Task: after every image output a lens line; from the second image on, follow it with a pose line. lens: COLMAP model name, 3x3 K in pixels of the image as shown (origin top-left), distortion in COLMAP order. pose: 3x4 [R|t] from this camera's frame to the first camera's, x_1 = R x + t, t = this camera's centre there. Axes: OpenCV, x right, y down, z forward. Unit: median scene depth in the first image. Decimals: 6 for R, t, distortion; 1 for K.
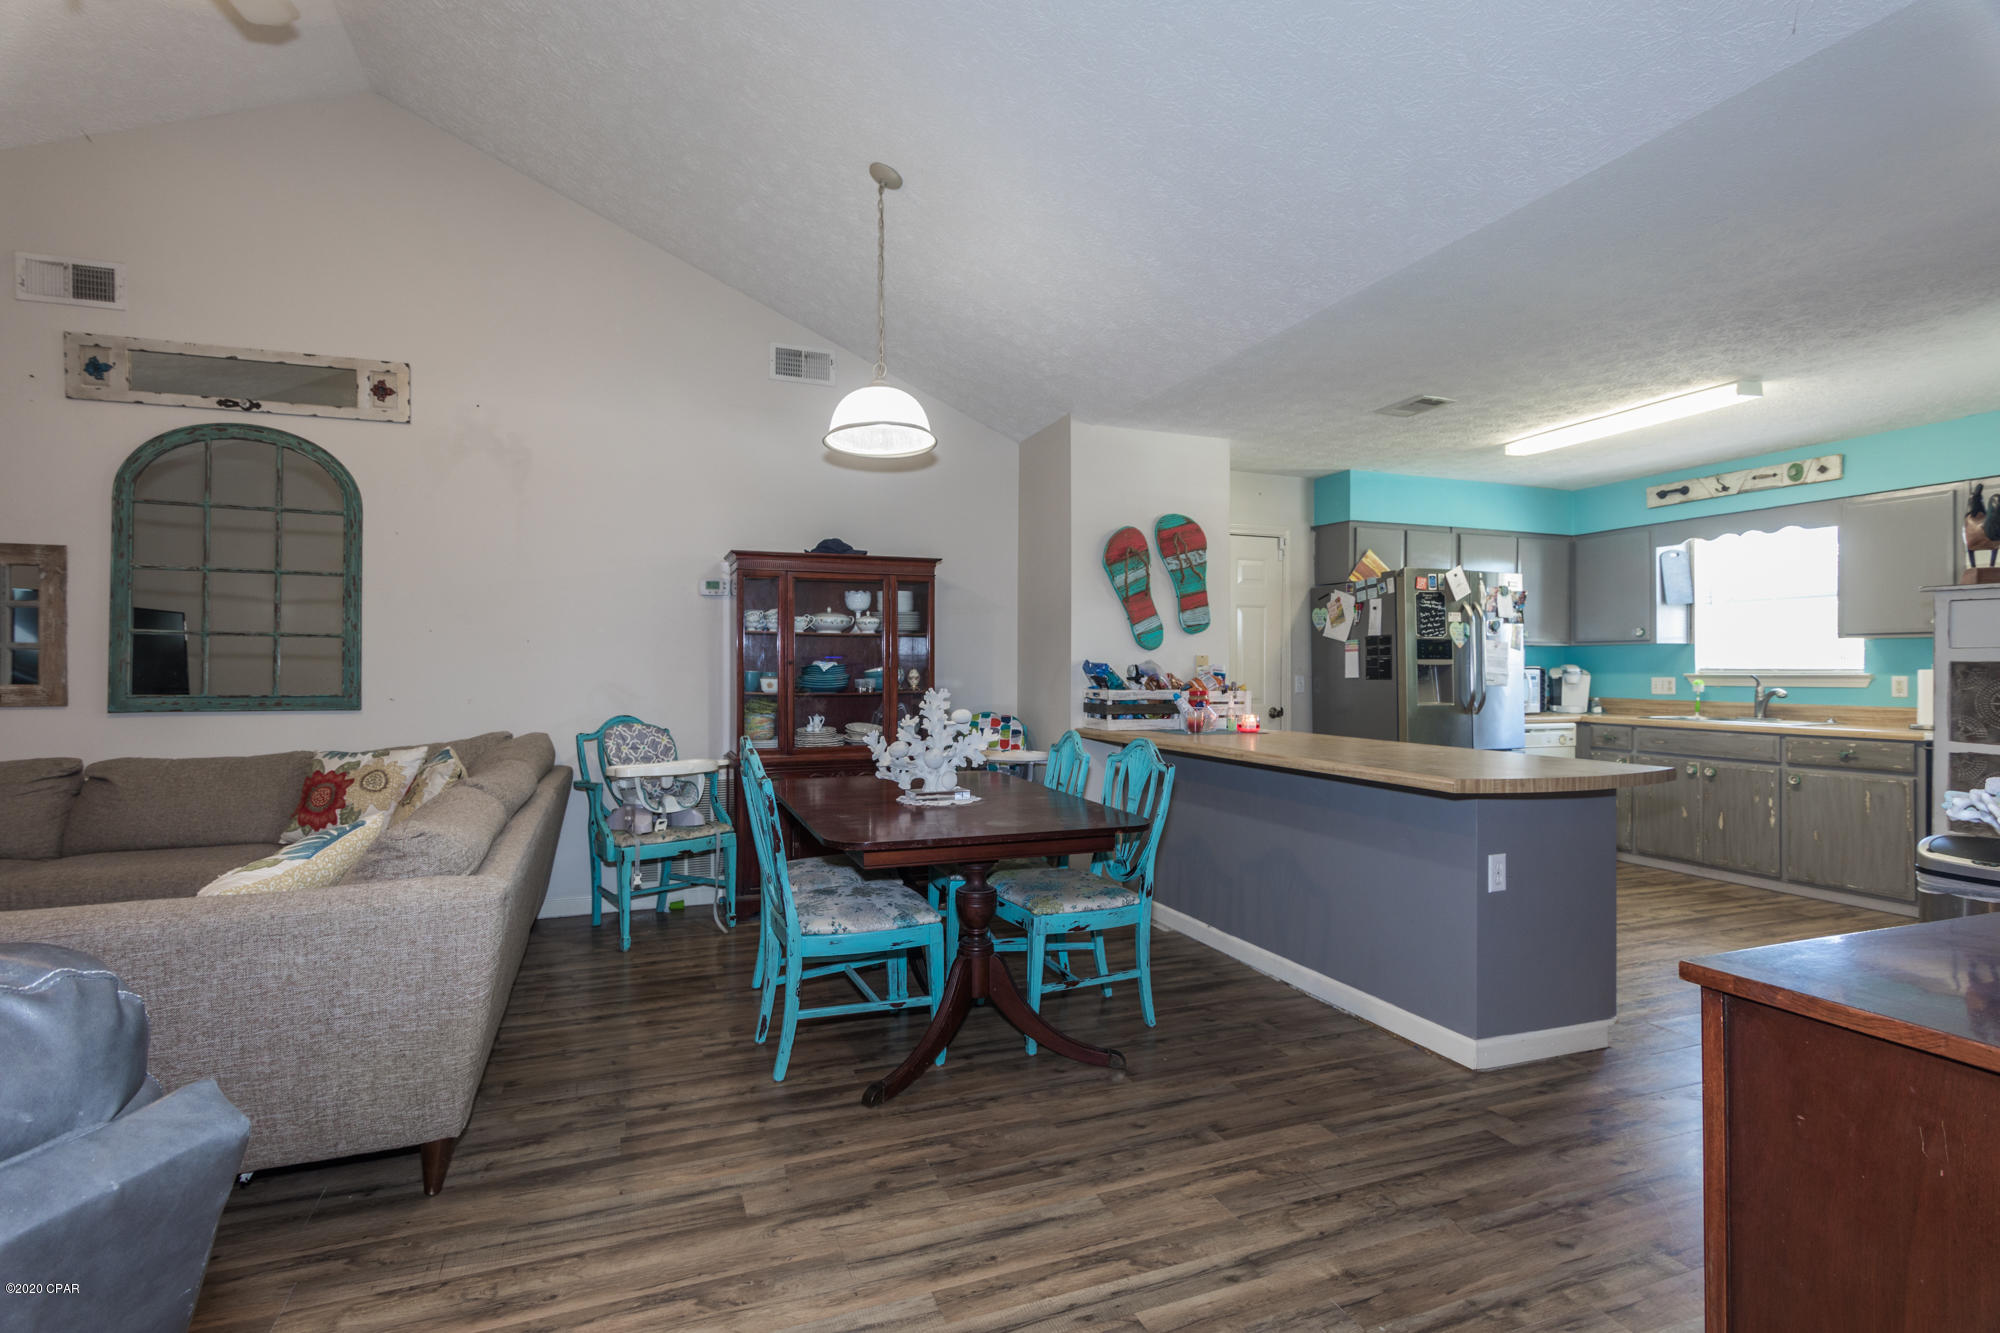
lens RADIAL K [[961.3, 0, 1002.6], [0, 961.3, 664.7], [0, 0, 1]] dist [0.000187, 0.001698]
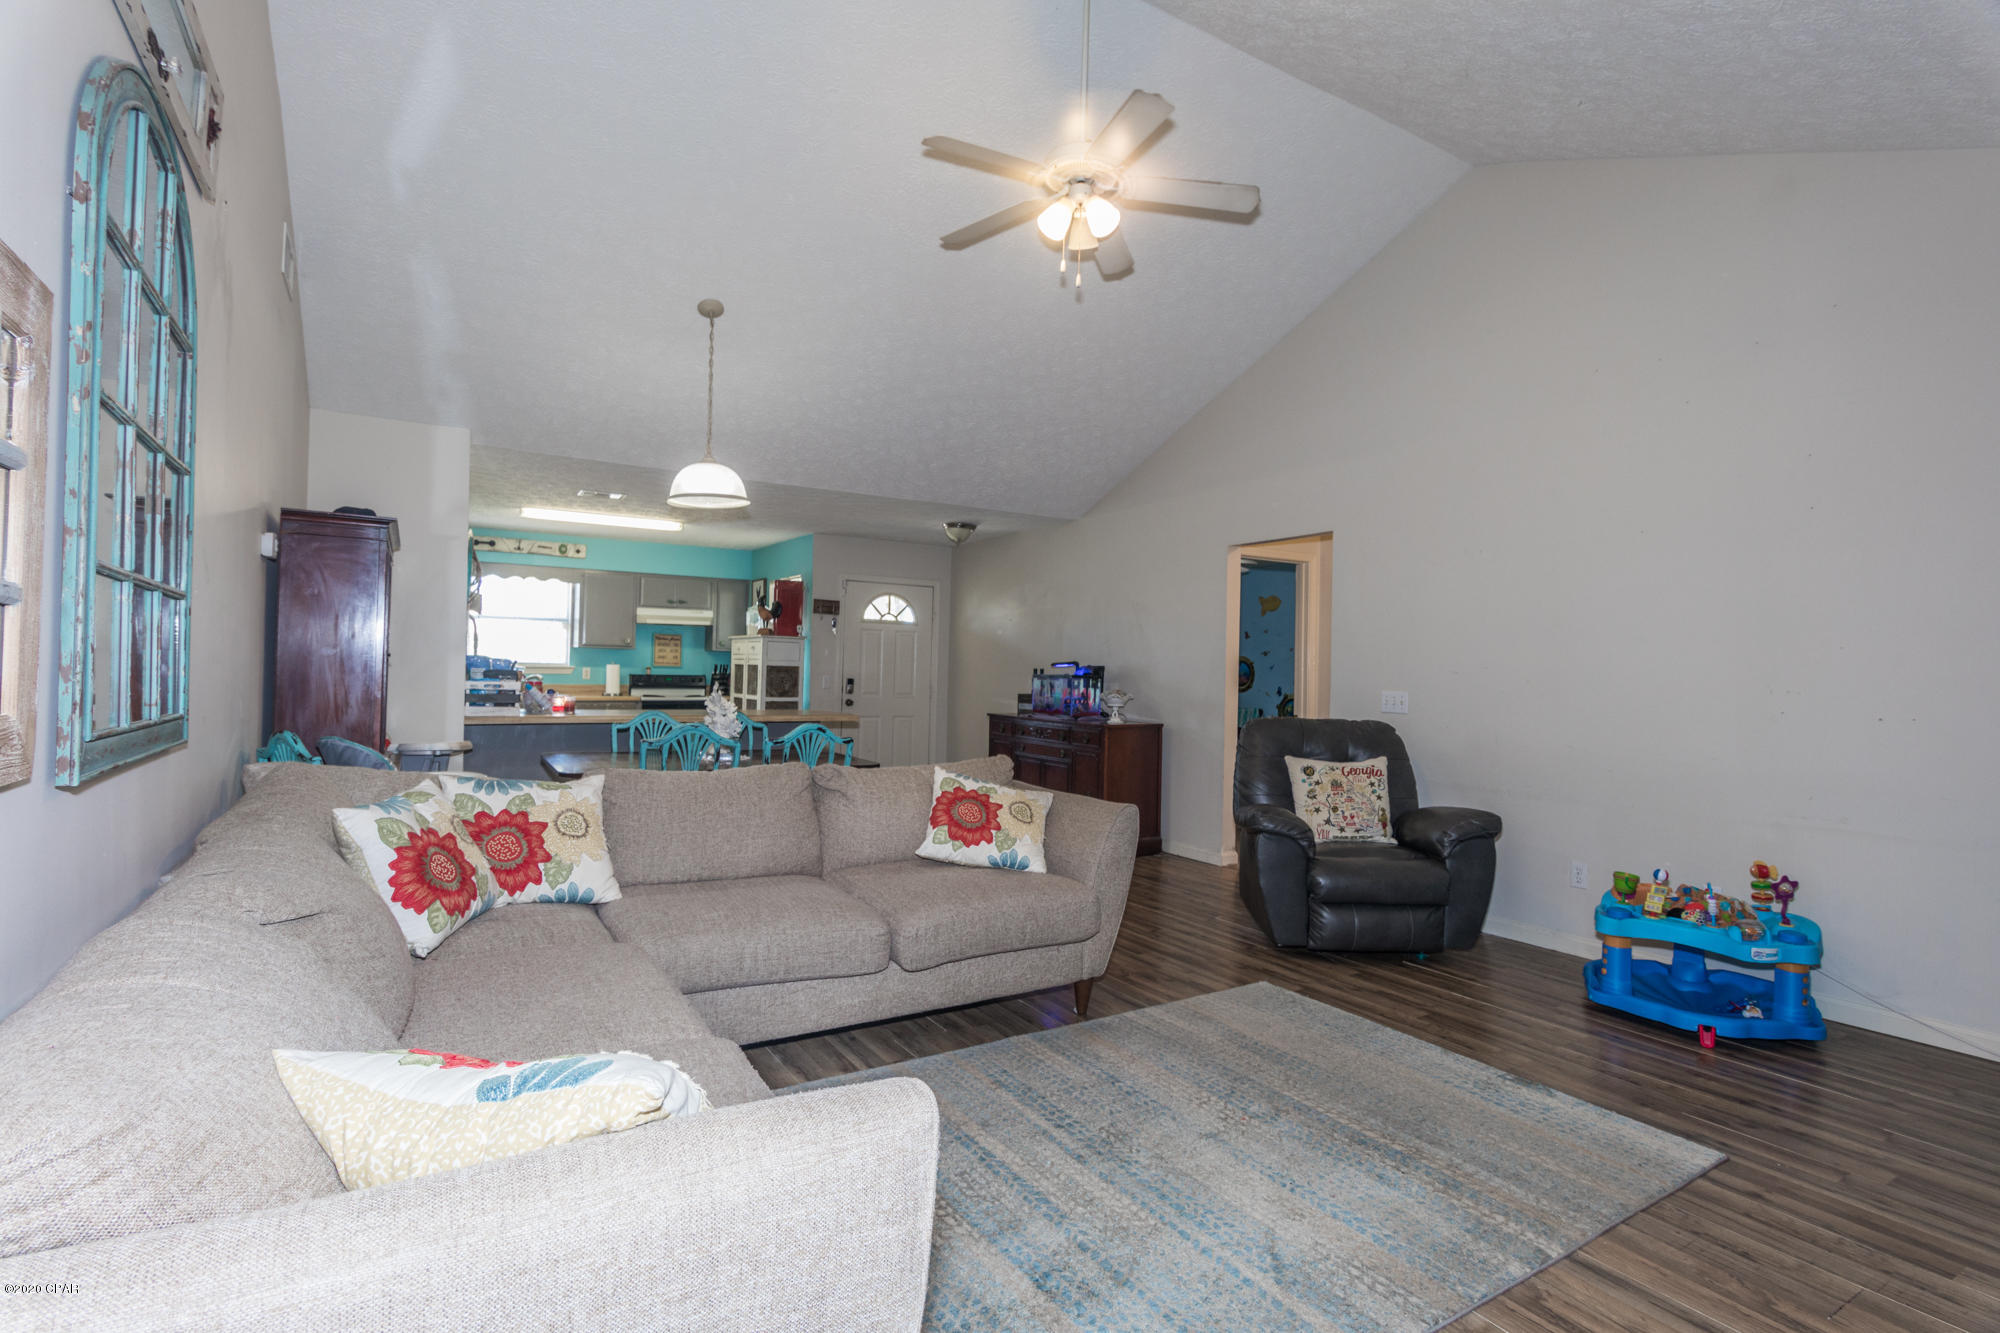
lens RADIAL K [[961.3, 0, 983.1], [0, 961.3, 668.8], [0, 0, 1]] dist [0.000187, 0.001698]
pose [[-0.163241, -0.001062, 0.986586, -1.097404], [-0.024515, 0.999695, -0.002980, -0.000019], [-0.986282, -0.024673, -0.163217, 0.596924]]
